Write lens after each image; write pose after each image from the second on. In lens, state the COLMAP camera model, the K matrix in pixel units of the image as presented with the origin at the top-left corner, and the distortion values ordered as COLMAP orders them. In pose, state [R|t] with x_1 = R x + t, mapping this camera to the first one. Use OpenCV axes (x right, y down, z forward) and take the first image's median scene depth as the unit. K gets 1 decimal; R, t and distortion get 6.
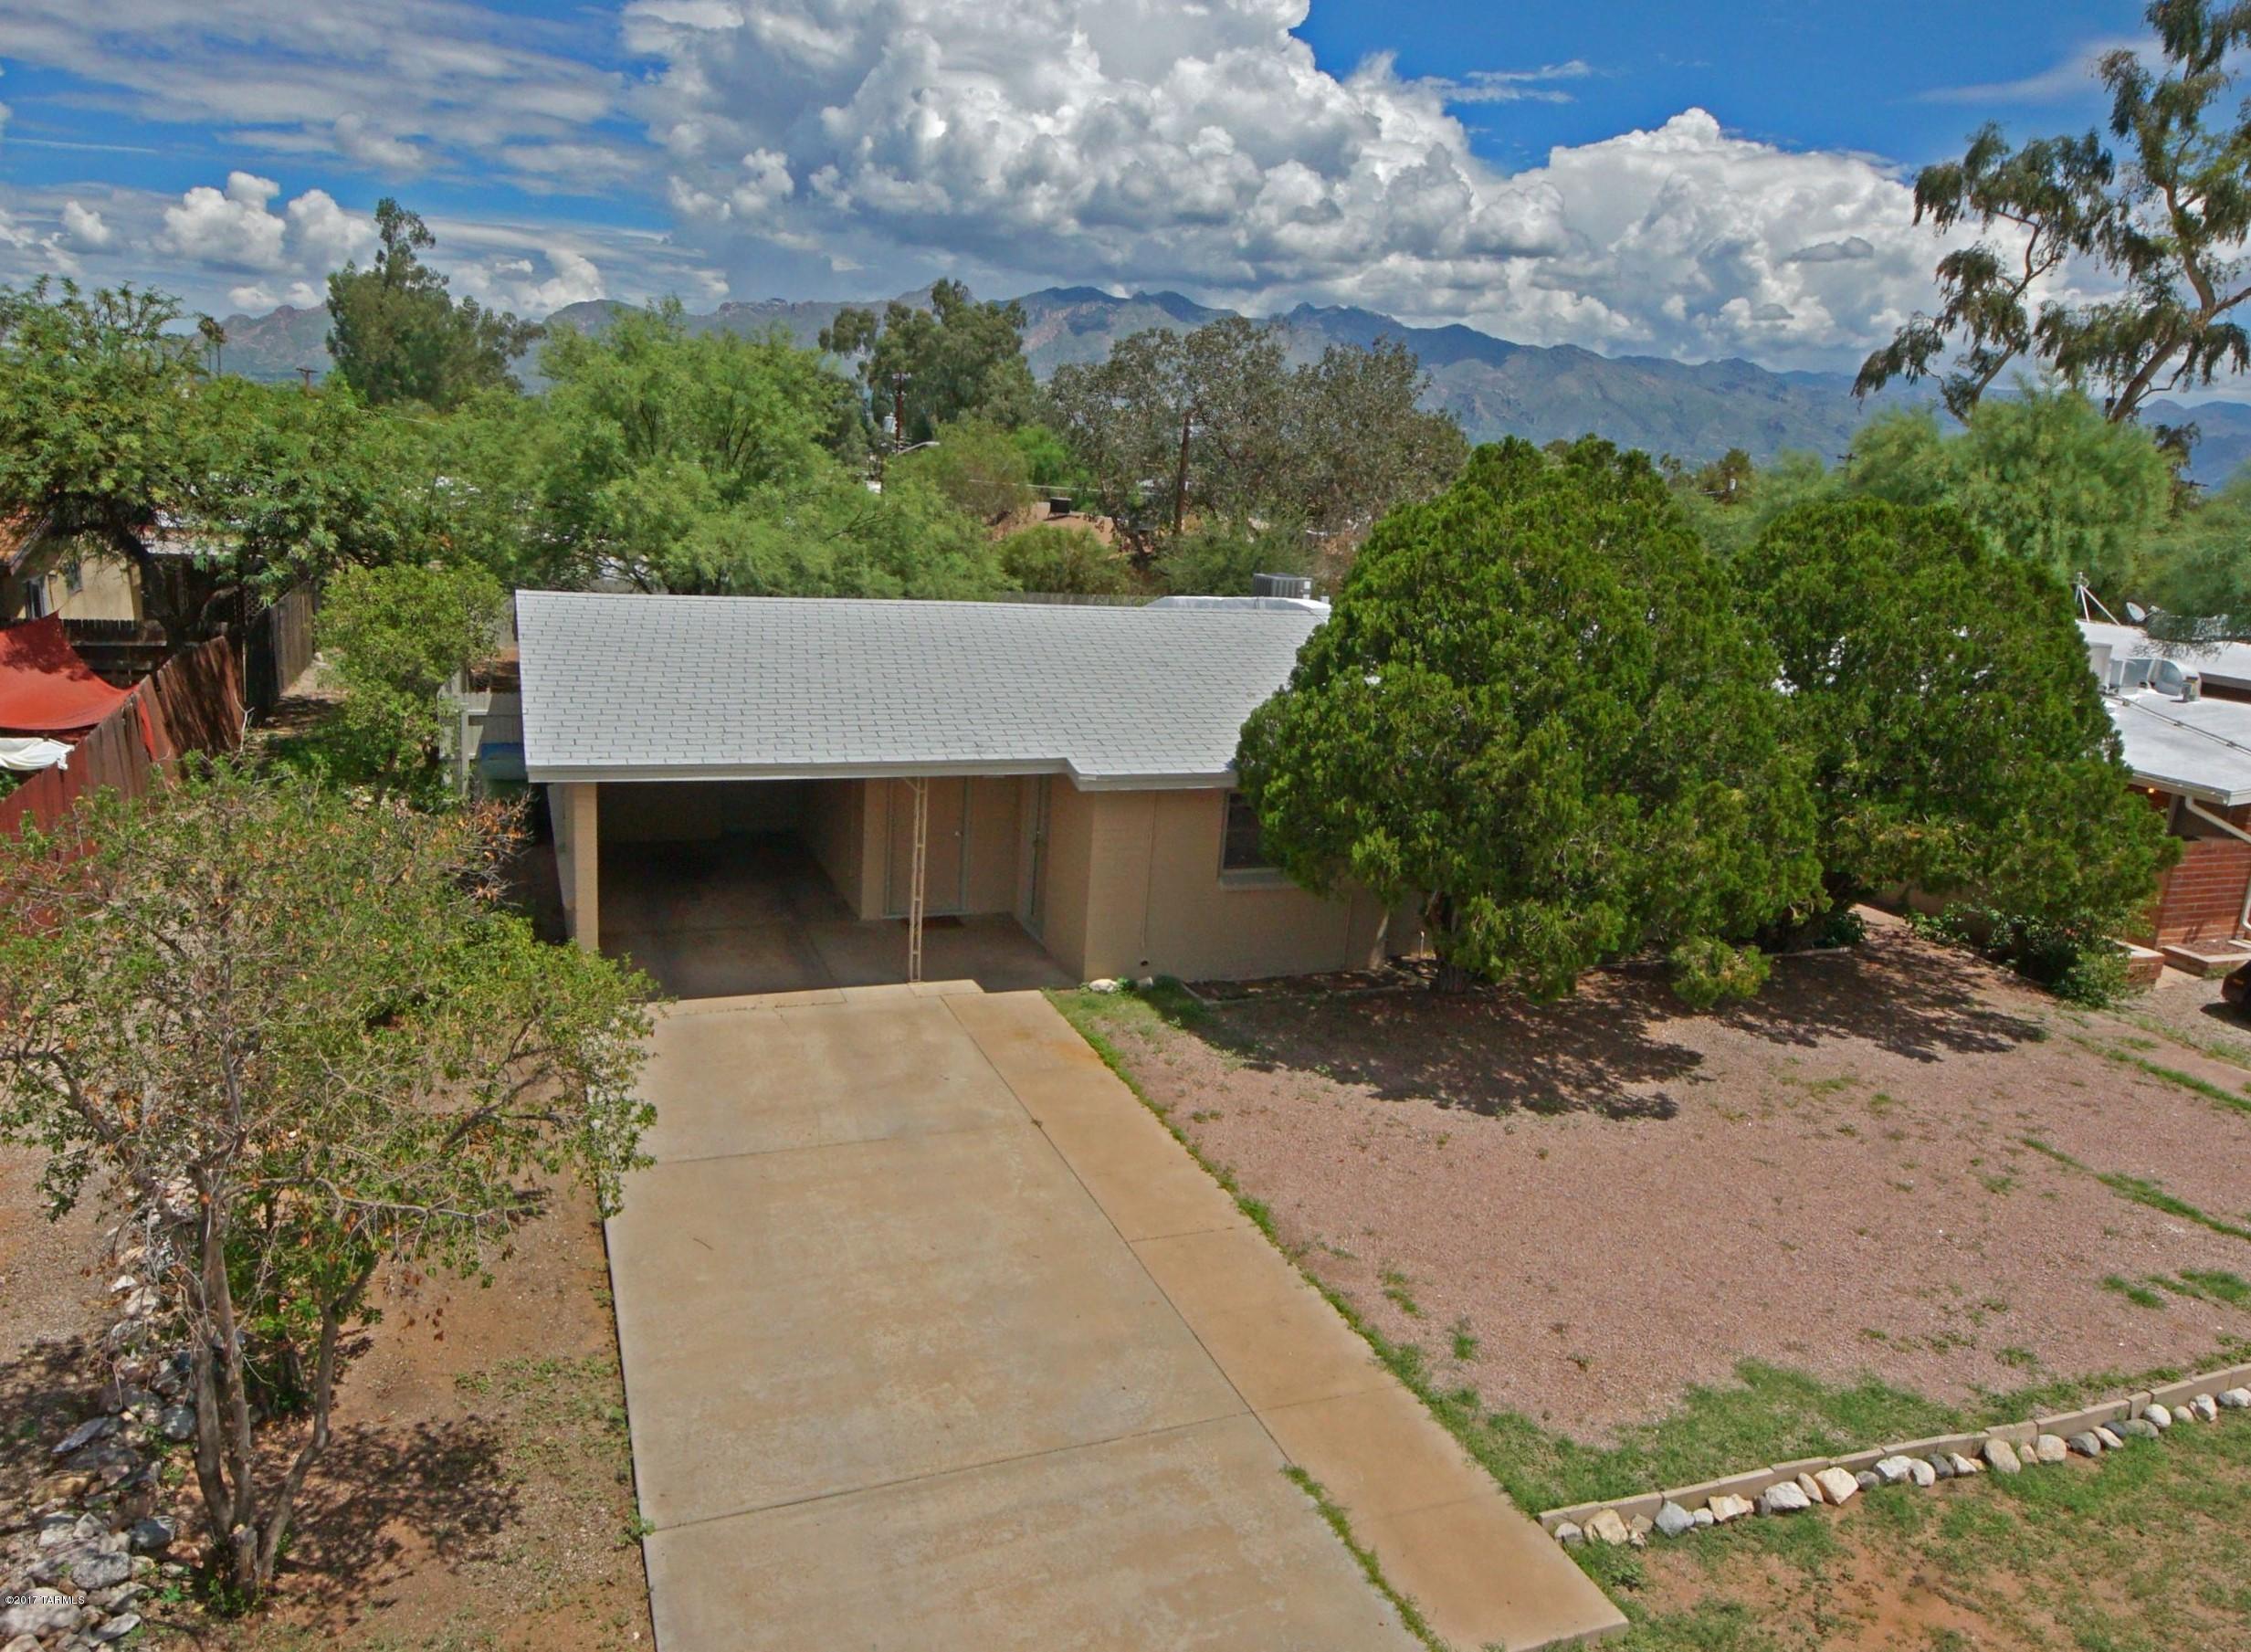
lens RADIAL K [[1231.9, 0, 1125.5], [0, 1231.9, 826.0], [0, 0, 1]] dist [0.036391, -0.018861]
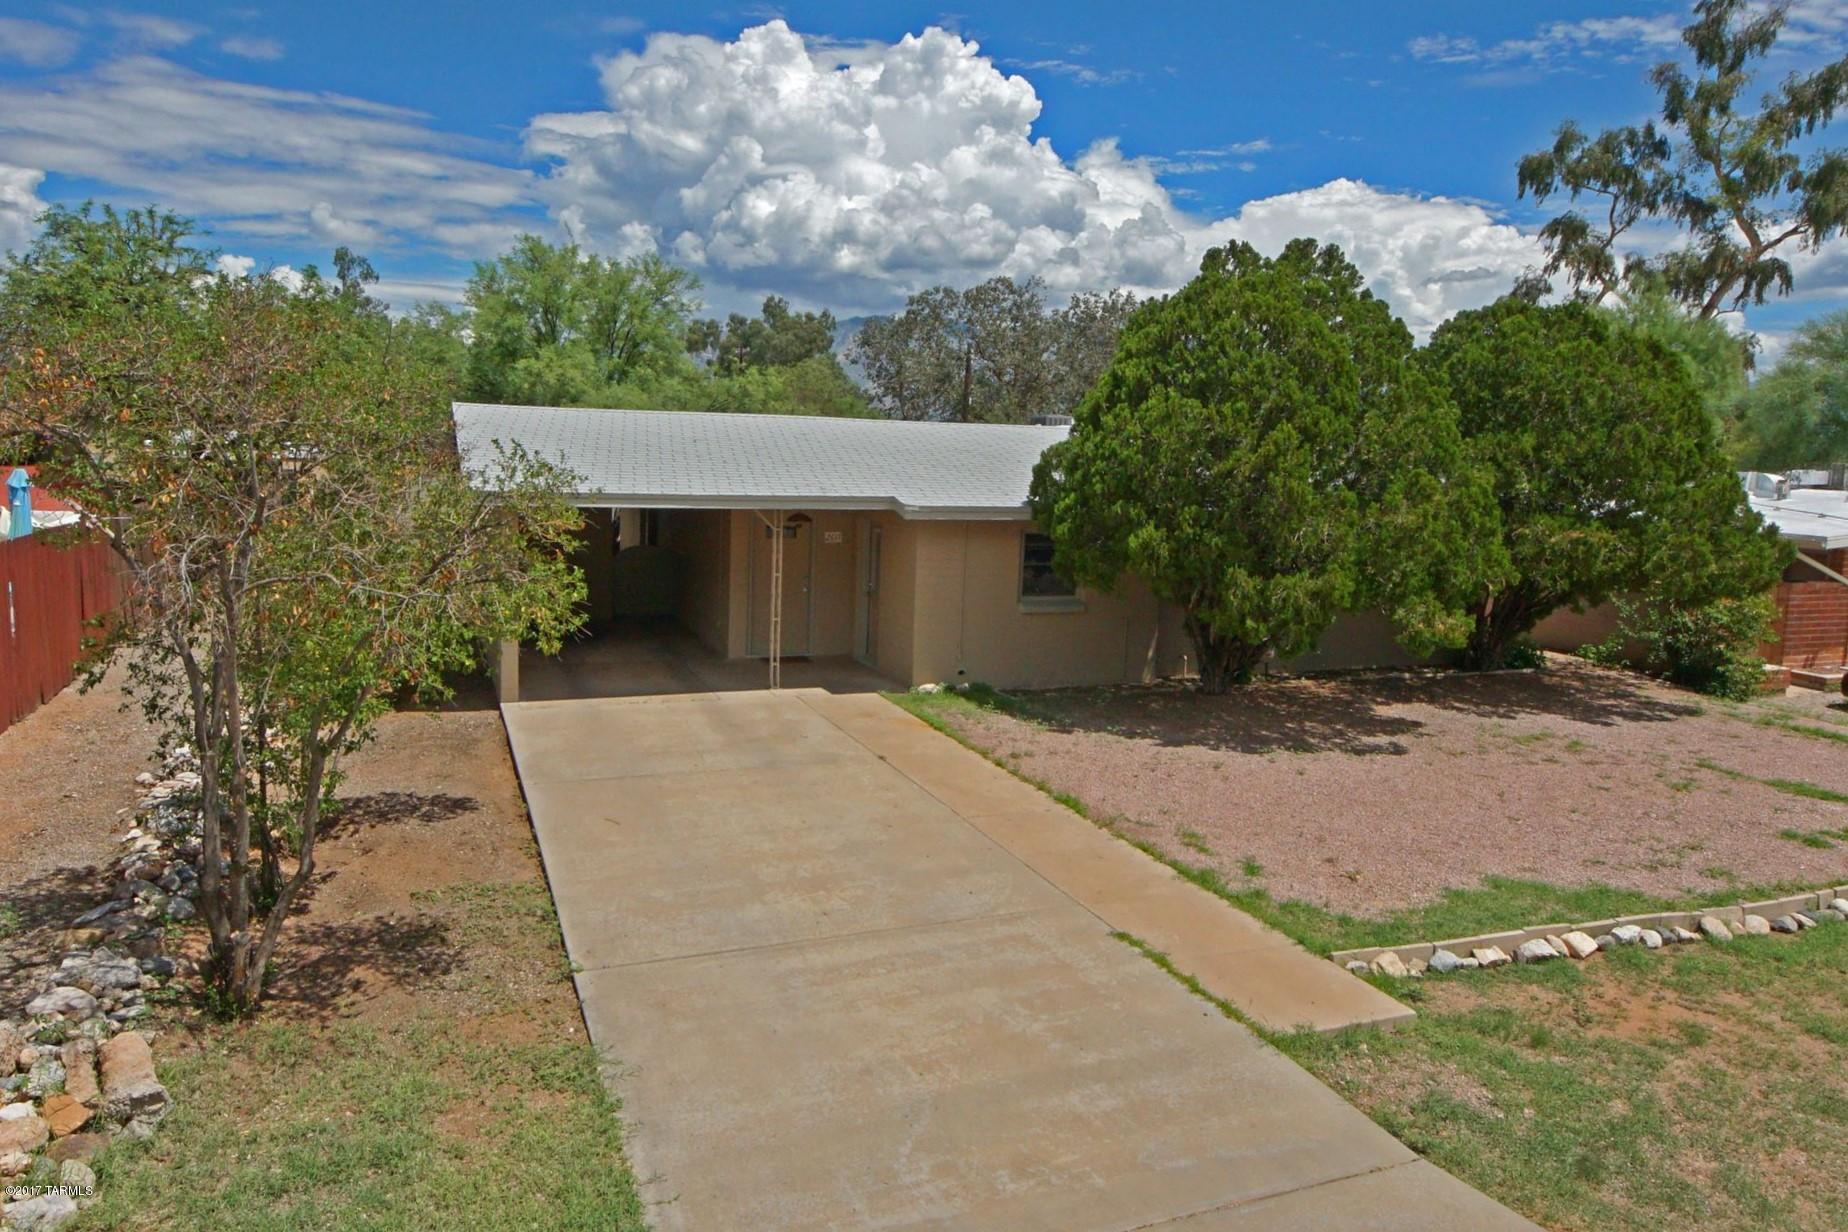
lens RADIAL K [[994.3, 0, 924.0], [0, 994.3, 616.0], [0, 0, 1]] dist [0.038624, -0.020086]
pose [[0.999451, -0.033069, 0.002023, -0.025443], [0.033094, 0.993603, -0.107970, 0.188994], [0.001560, 0.107977, 0.994152, 0.012471]]
